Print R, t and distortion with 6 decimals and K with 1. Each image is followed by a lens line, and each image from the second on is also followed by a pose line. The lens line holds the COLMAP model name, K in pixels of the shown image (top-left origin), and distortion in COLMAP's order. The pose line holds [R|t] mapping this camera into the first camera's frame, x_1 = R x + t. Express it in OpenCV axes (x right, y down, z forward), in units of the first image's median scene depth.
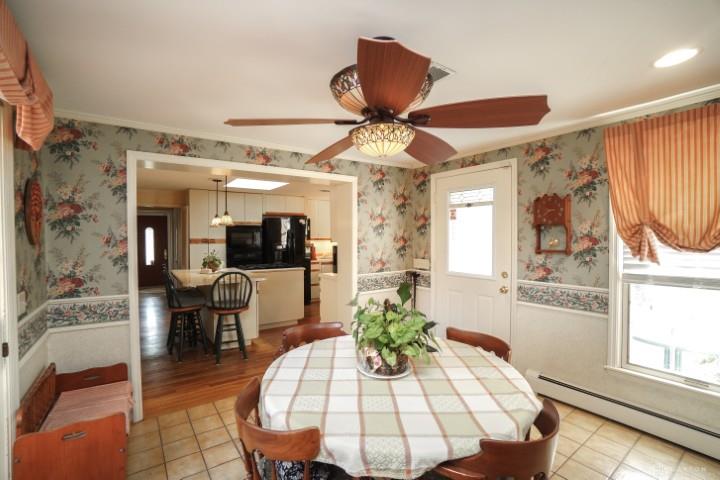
lens RADIAL K [[316.2, 0, 358.2], [0, 316.2, 241.0], [0, 0, 1]] dist [-0.031270, 0.000174]
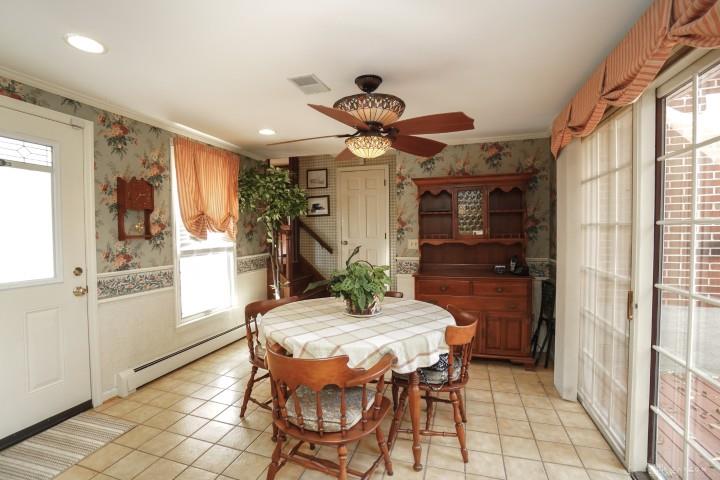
lens RADIAL K [[316.2, 0, 358.2], [0, 316.2, 241.0], [0, 0, 1]] dist [-0.031270, 0.000174]
pose [[-0.575666, -0.013109, 0.817580, -0.567511], [0.023603, 0.999188, 0.032641, 0.030803], [-0.817345, 0.038088, -0.574889, 0.974124]]
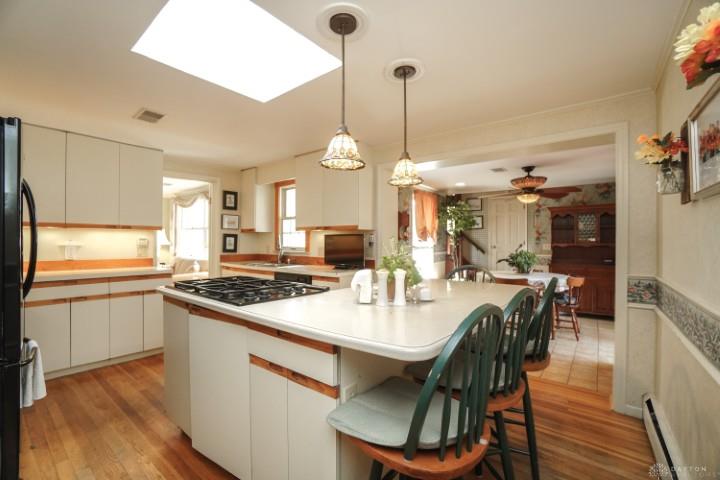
lens RADIAL K [[316.2, 0, 358.2], [0, 316.2, 241.0], [0, 0, 1]] dist [-0.031270, 0.000174]
pose [[-0.270819, 0.011323, 0.962564, -1.350992], [0.005436, 0.999933, -0.010233, 0.070154], [-0.962615, 0.002462, -0.270862, 1.877250]]
